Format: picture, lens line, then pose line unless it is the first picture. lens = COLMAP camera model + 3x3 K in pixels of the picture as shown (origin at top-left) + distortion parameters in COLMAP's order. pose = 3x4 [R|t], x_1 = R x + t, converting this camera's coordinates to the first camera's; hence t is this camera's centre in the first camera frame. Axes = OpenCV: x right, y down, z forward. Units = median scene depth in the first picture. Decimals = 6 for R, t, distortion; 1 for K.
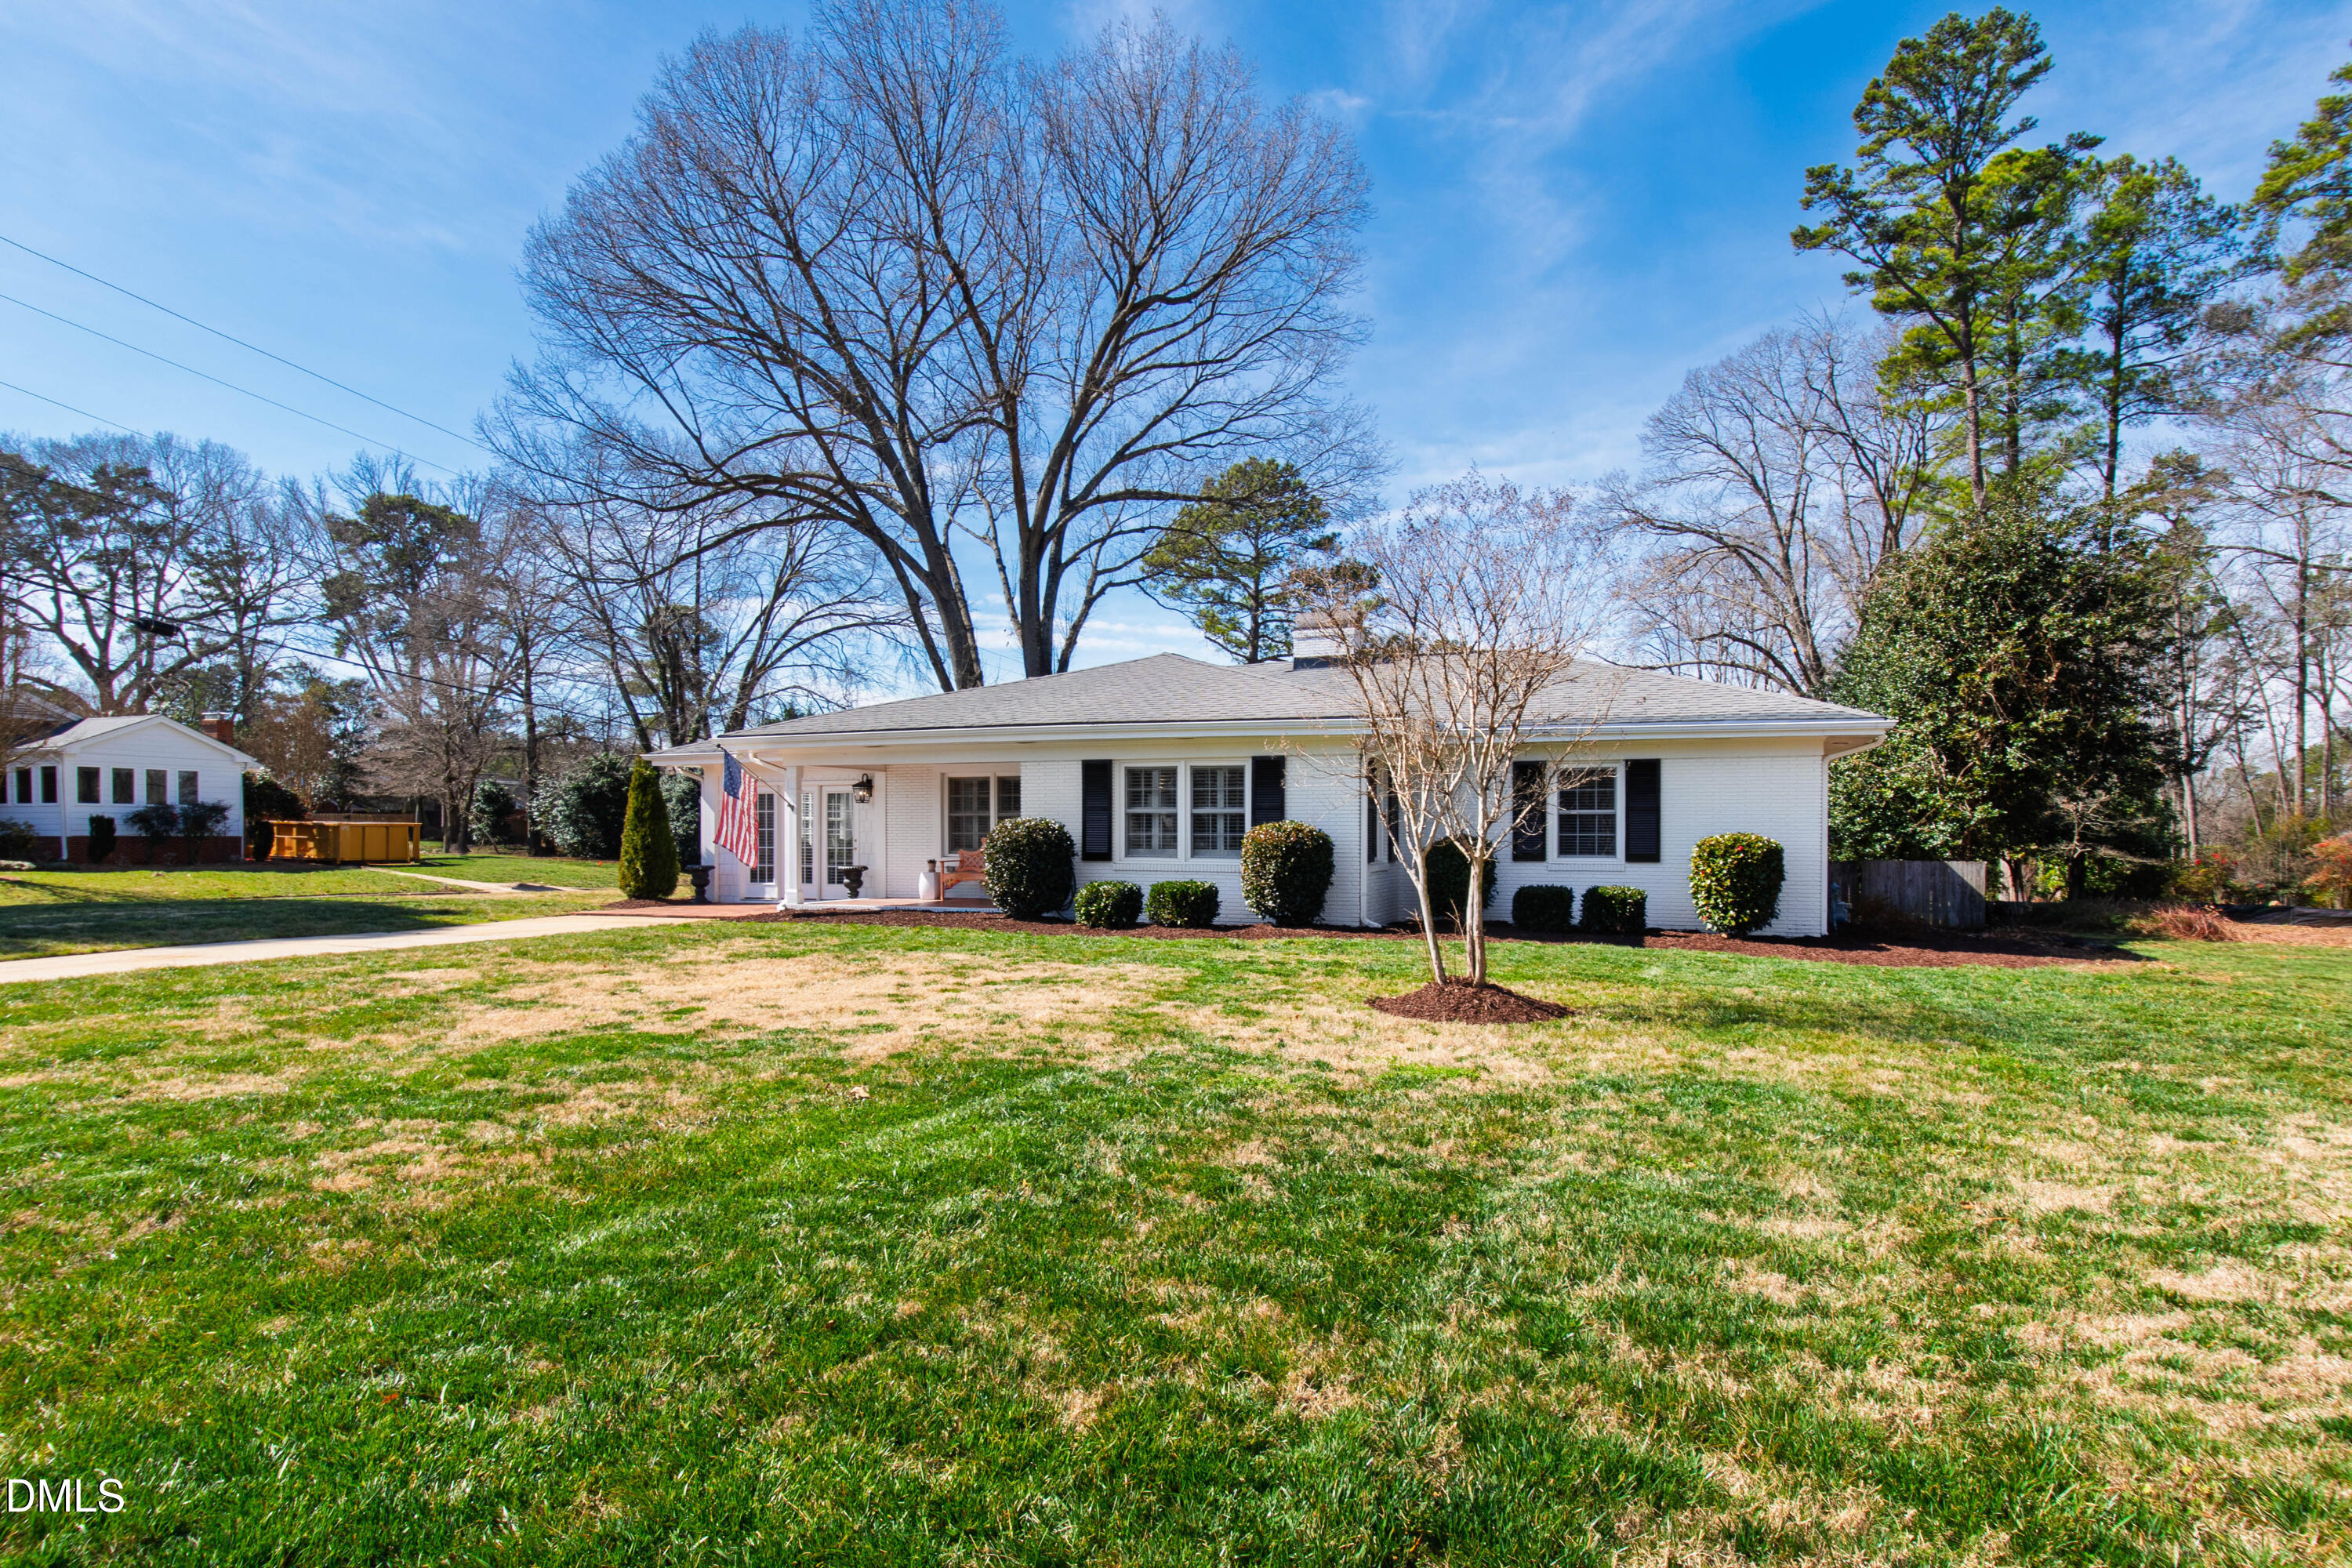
lens RADIAL K [[1344.3, 0, 1186.0], [0, 1344.3, 830.4], [0, 0, 1]] dist [-0.001536, 0.000817]
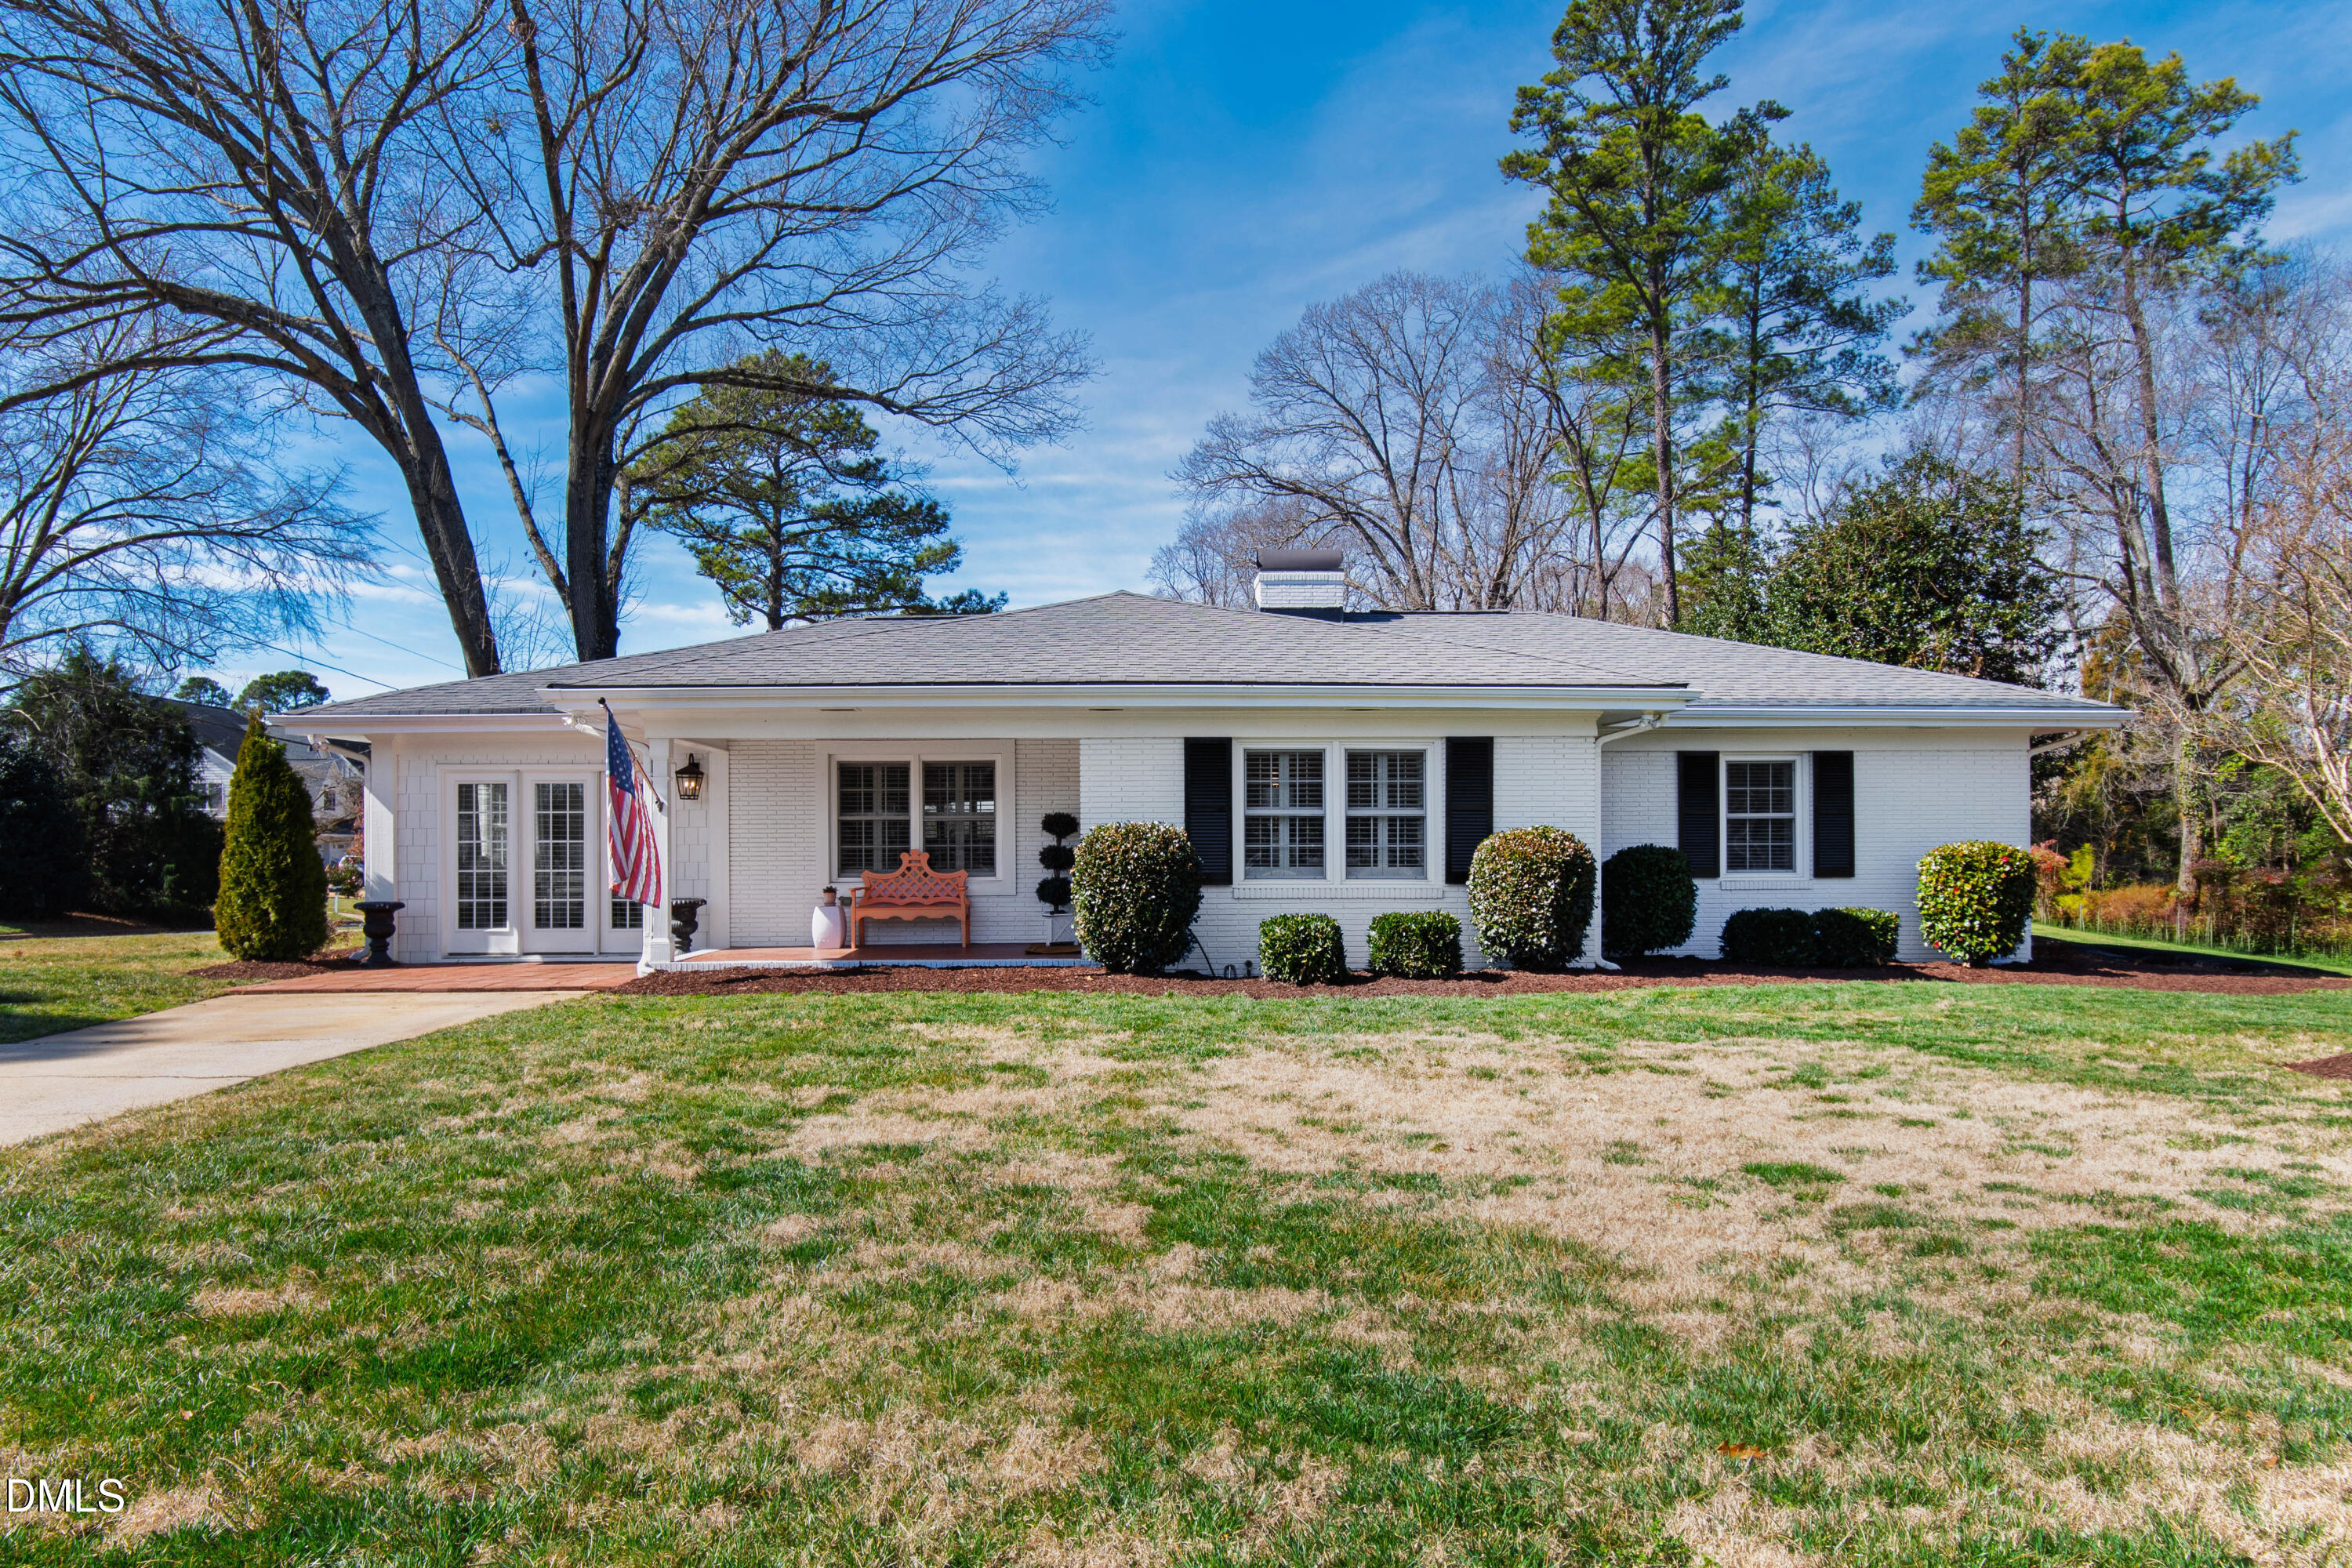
lens RADIAL K [[1642.6, 0, 1160.2], [0, 1642.6, 851.2], [0, 0, 1]] dist [-0.002953, -0.006644]
pose [[0.922679, -0.005335, 0.385531, -0.306150], [0.003543, 0.999979, 0.005359, 0.000642], [-0.385552, -0.003579, 0.922679, 0.178944]]
